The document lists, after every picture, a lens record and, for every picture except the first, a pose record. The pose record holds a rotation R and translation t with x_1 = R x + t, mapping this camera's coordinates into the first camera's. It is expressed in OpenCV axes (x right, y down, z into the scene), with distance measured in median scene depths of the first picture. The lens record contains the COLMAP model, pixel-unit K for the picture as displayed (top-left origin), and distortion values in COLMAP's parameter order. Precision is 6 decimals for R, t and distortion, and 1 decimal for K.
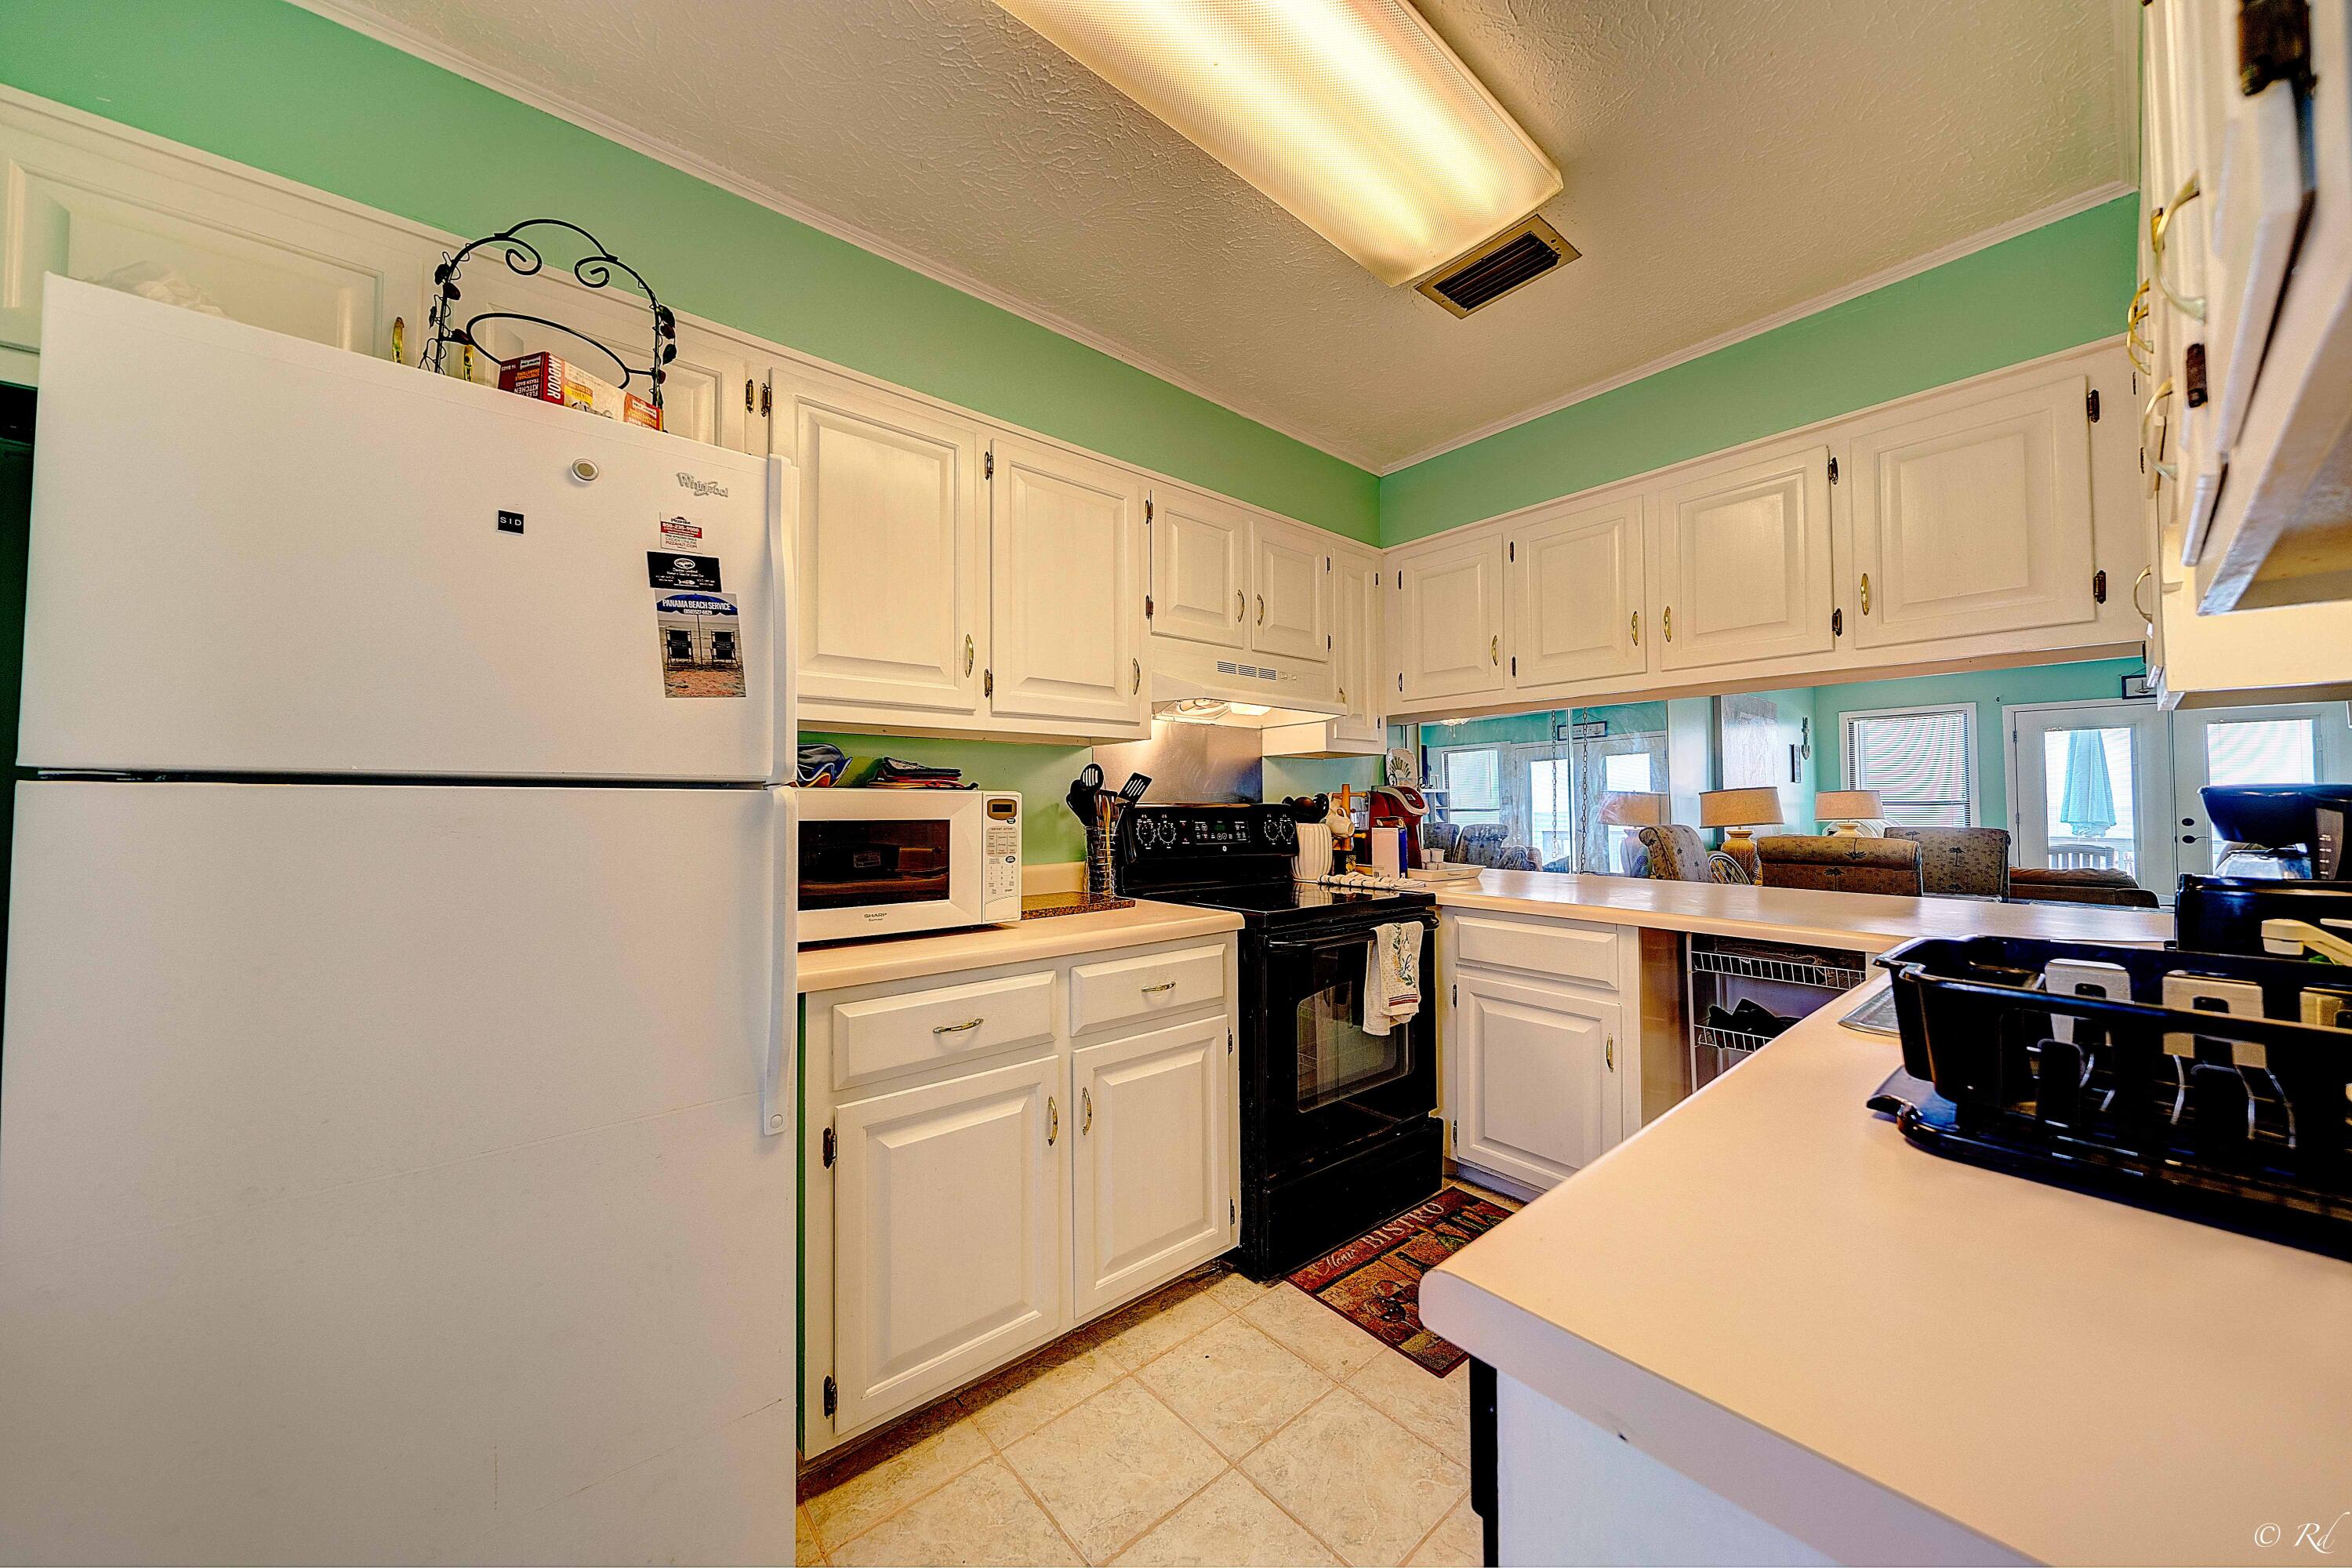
lens RADIAL K [[825.7, 0, 1191.4], [0, 825.7, 778.5], [0, 0, 1]] dist [0.000765, -0.000493]
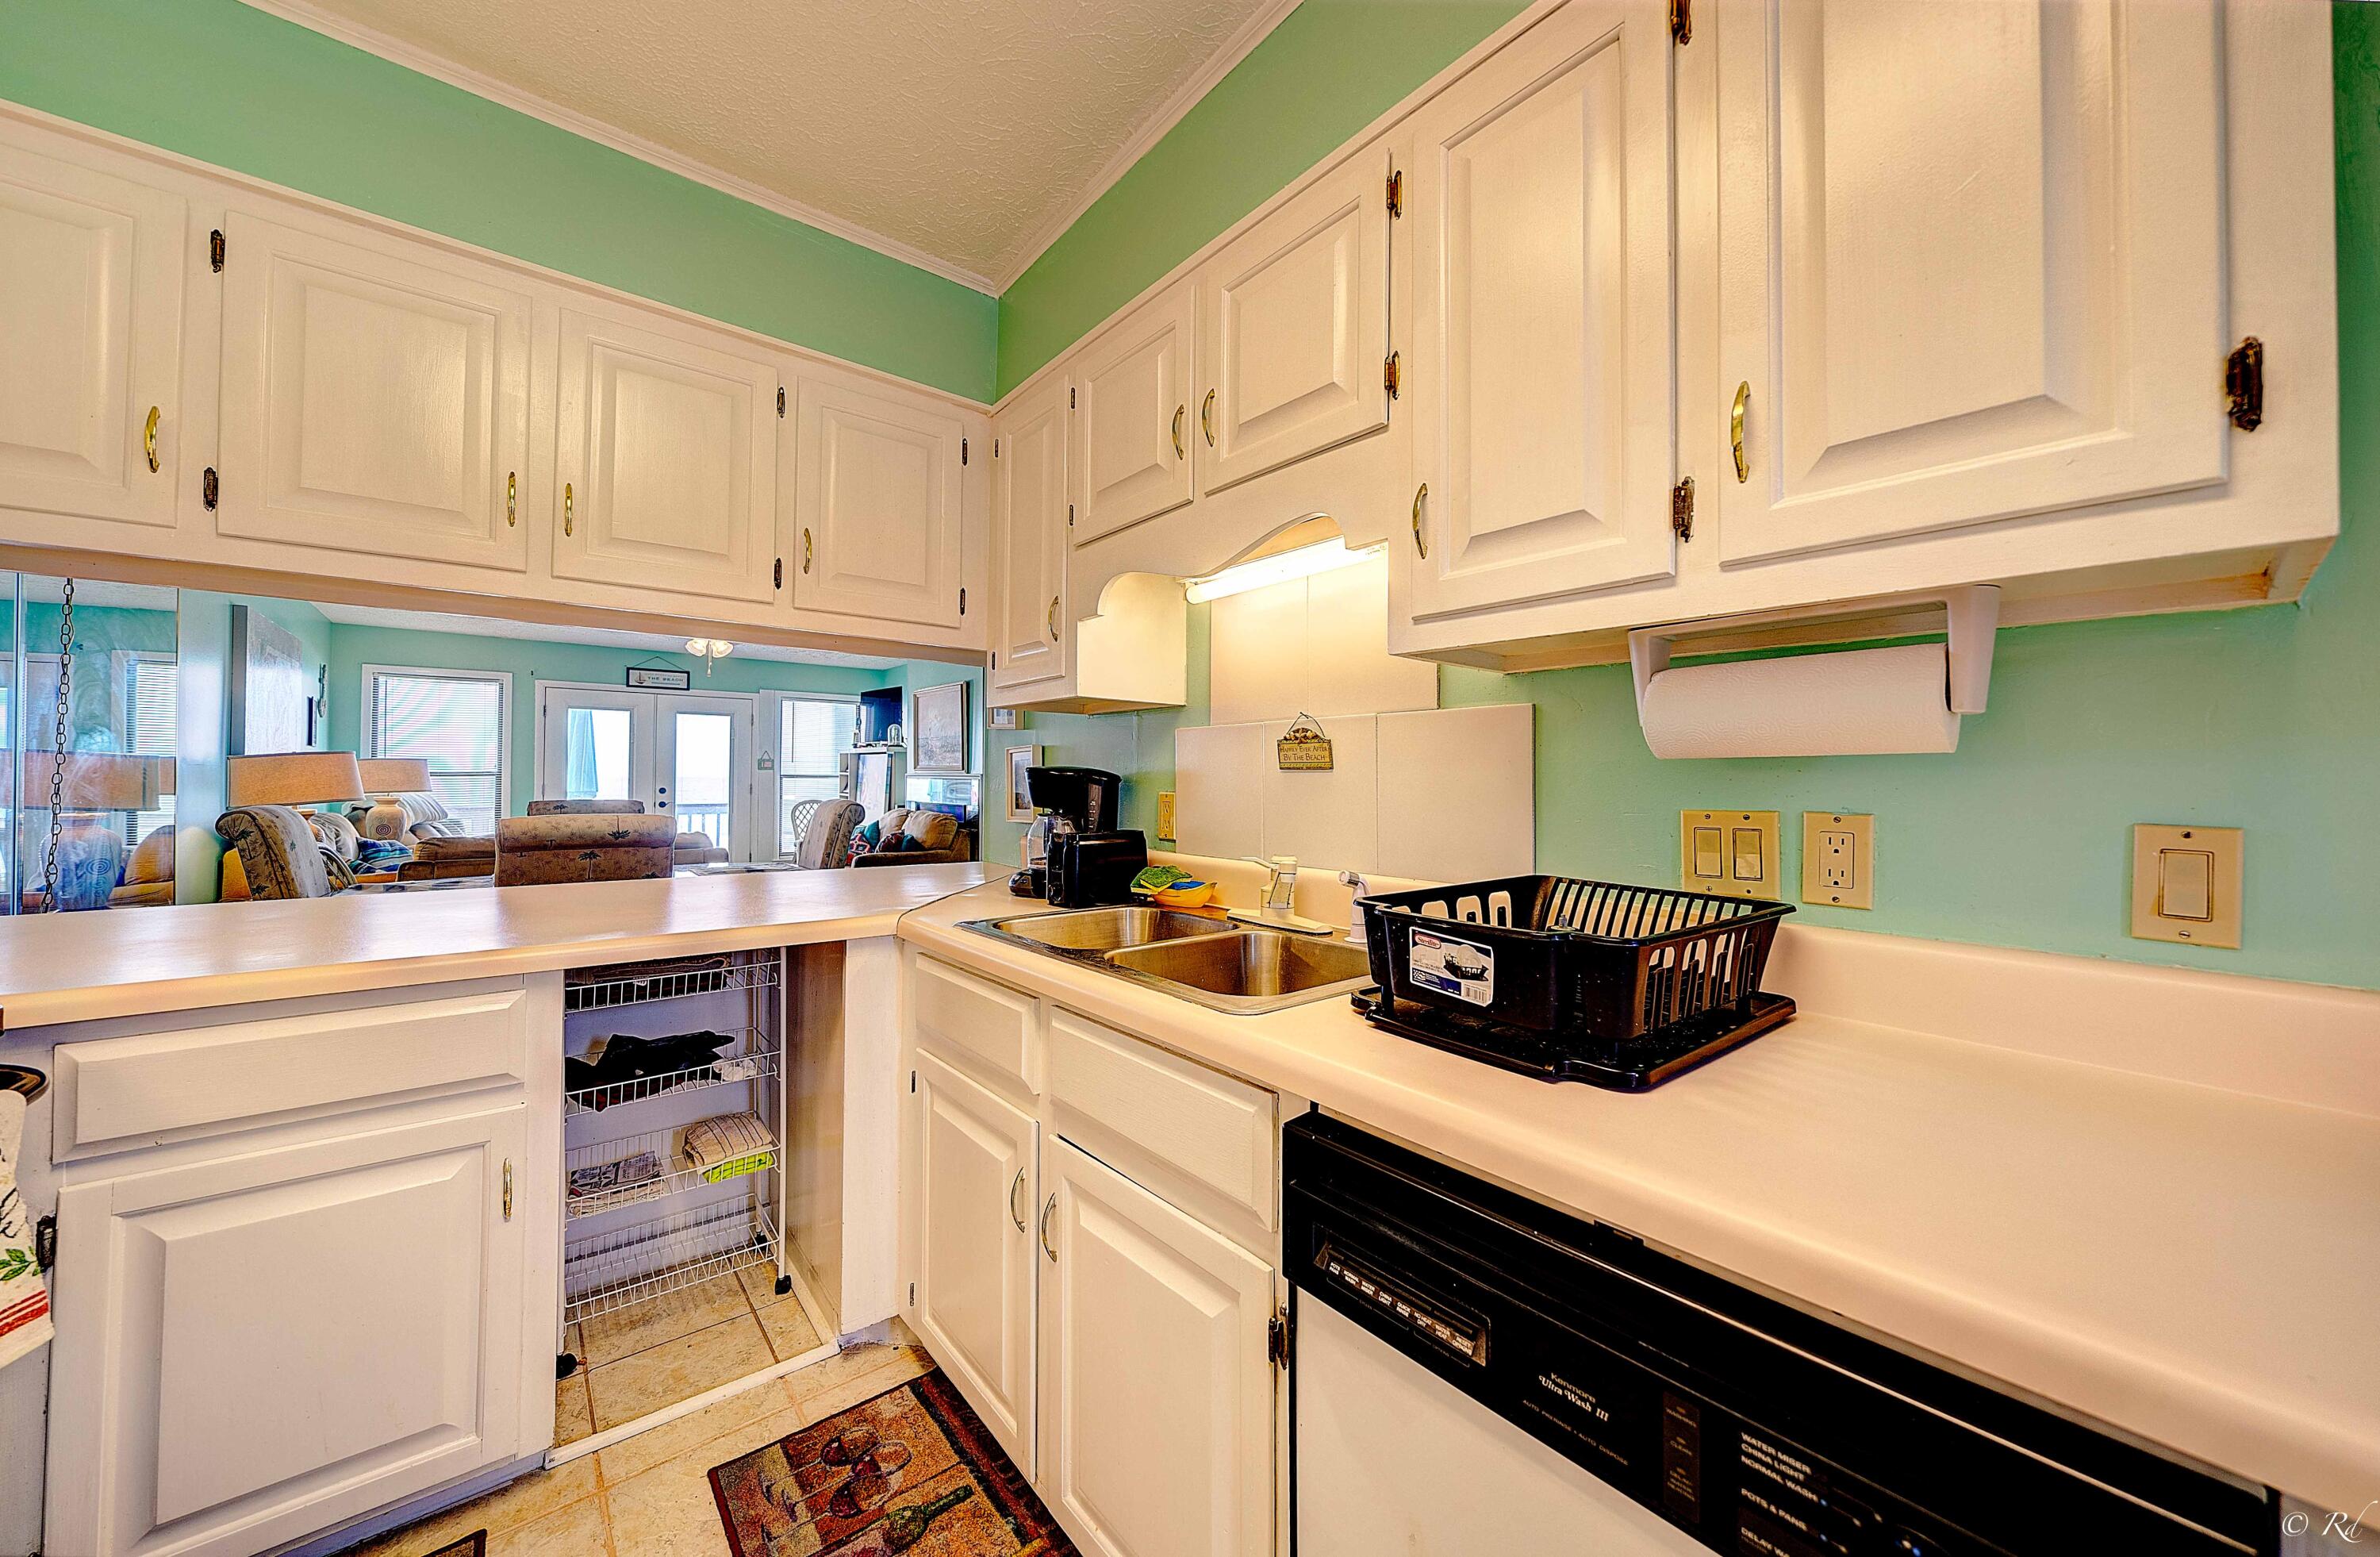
lens RADIAL K [[834.1, 0, 1174.8], [0, 834.1, 765.7], [0, 0, 1]] dist [-0.000004, -0.000100]
pose [[0.037372, 0.018150, 0.999137, -0.077531], [-0.039451, 0.999082, -0.016673, 0.012838], [-0.998522, -0.038794, 0.038053, 0.455624]]
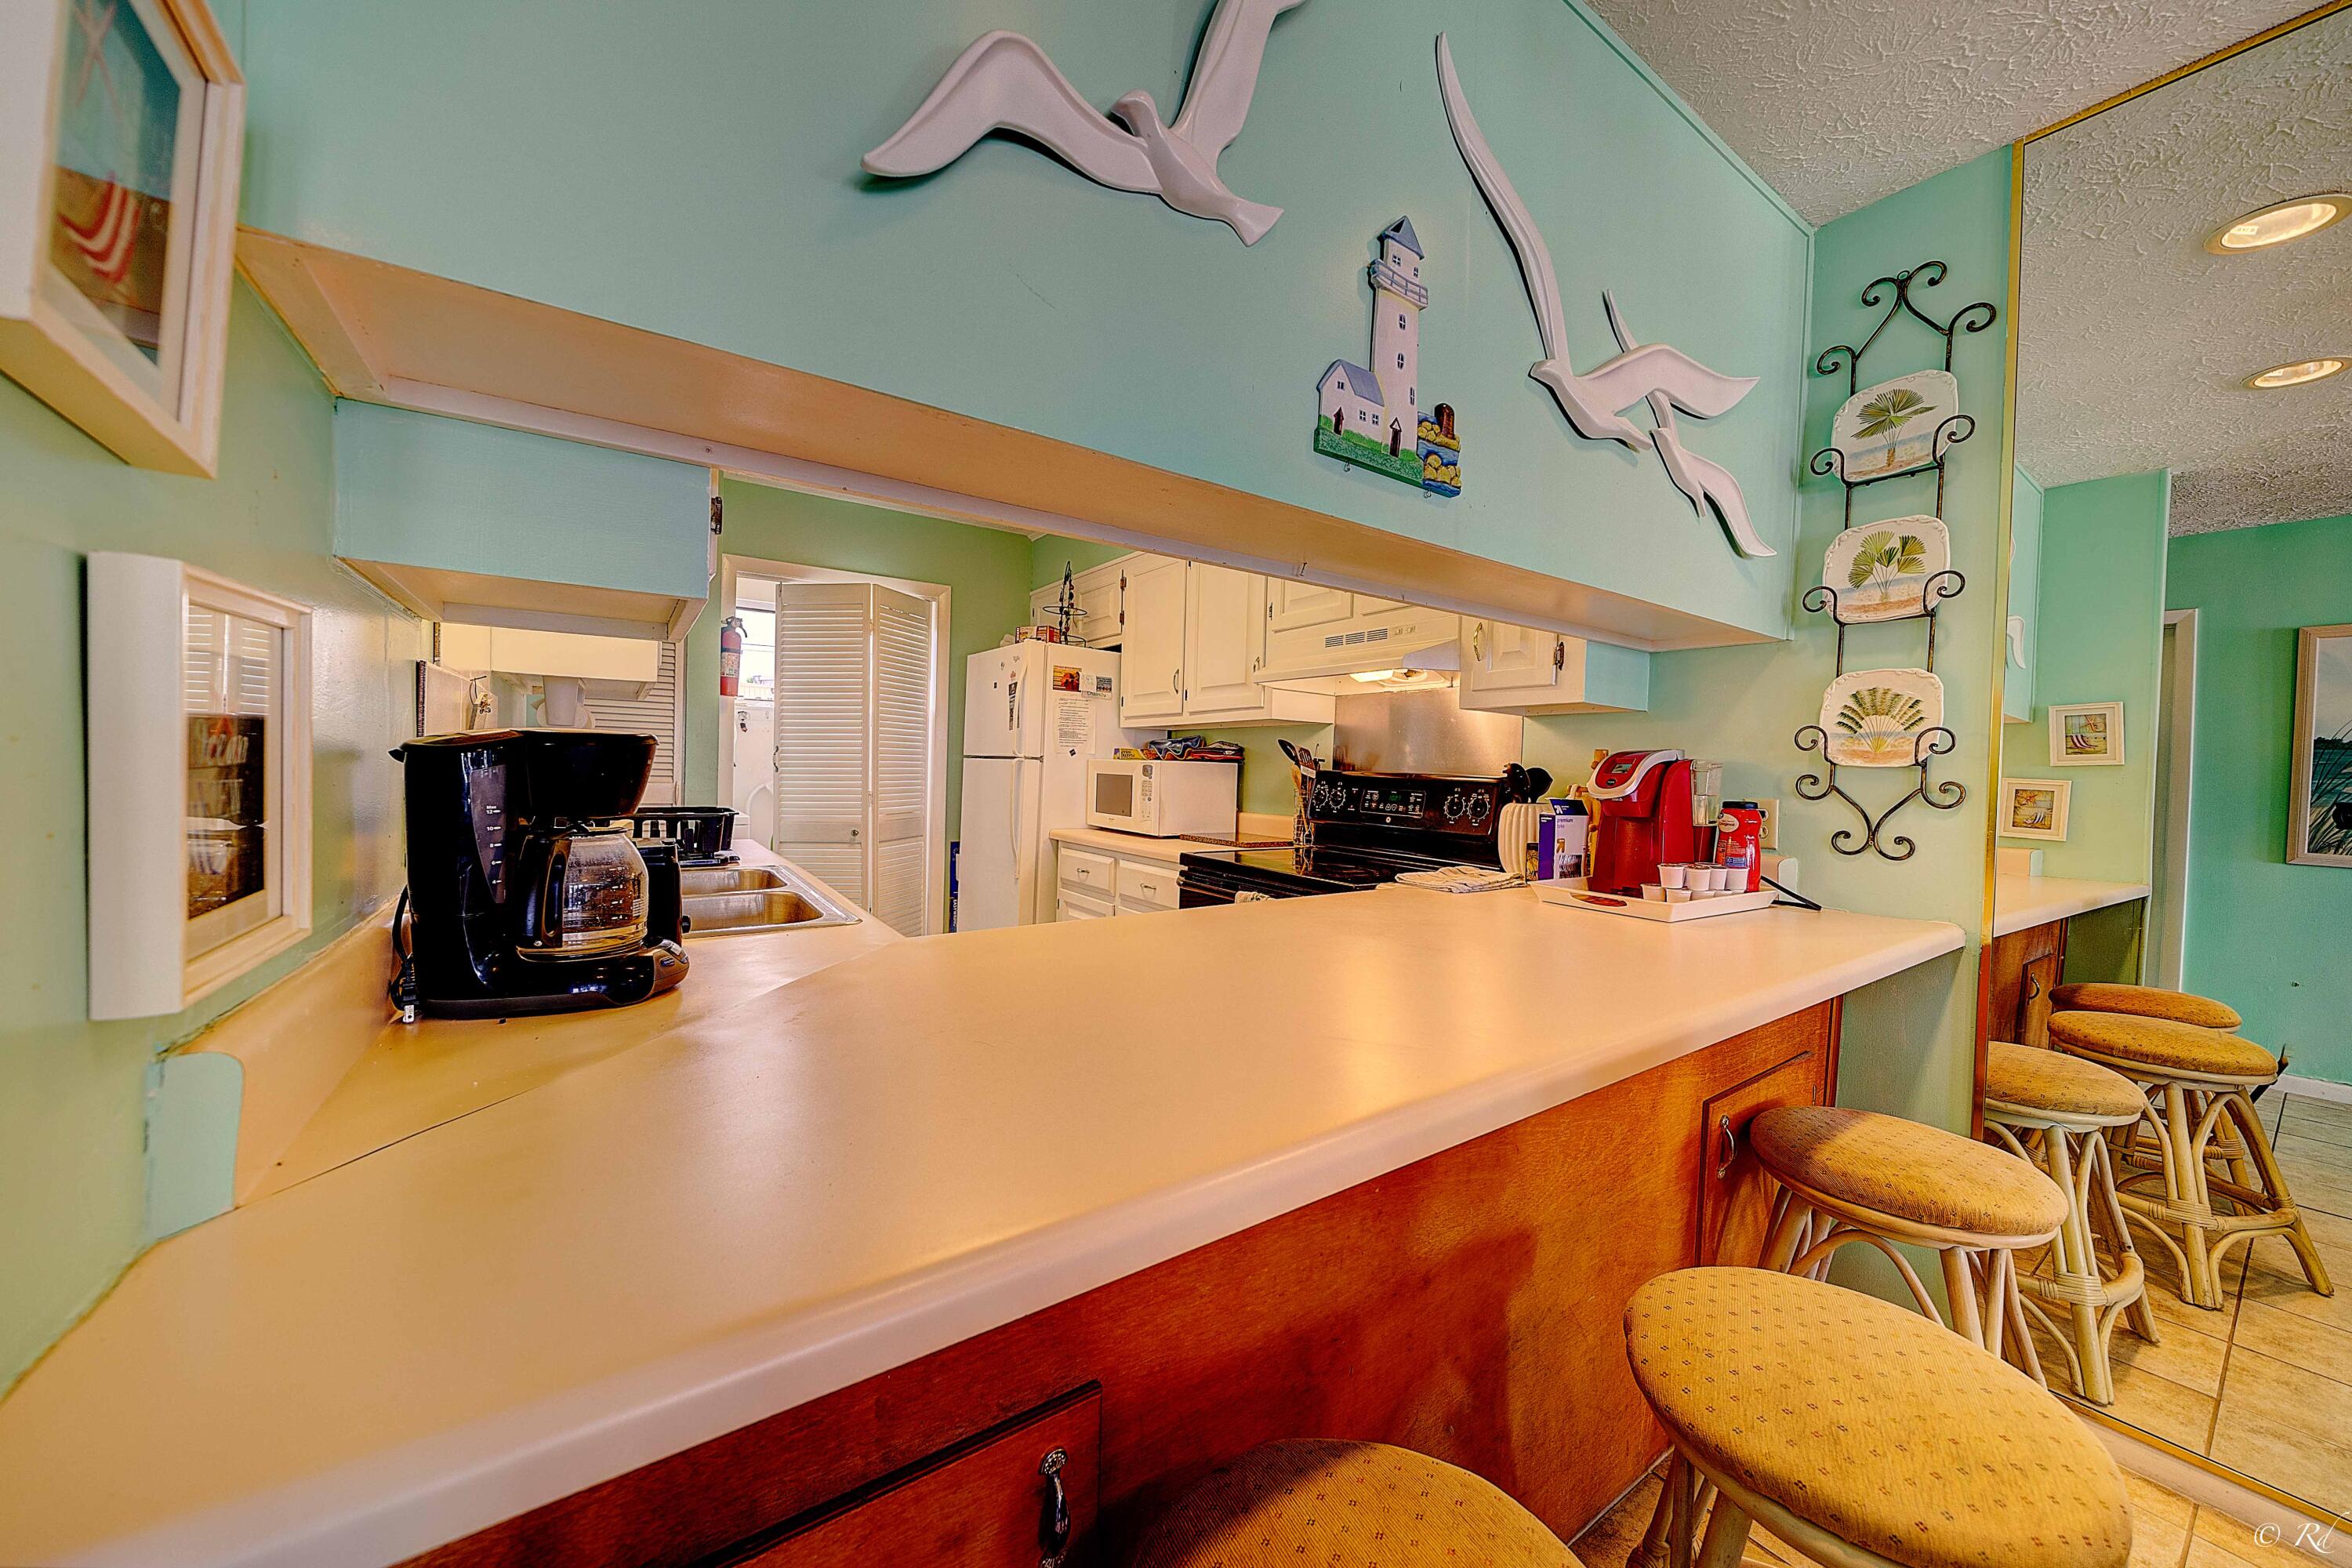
lens RADIAL K [[825.7, 0, 1163.5], [0, 825.7, 789.7], [0, 0, 1]] dist [0.000765, -0.000493]
pose [[-0.121471, 0.021604, -0.992360, 1.152146], [0.003324, 0.999766, 0.021358, 0.030979], [0.992589, -0.000704, -0.121514, 0.948152]]
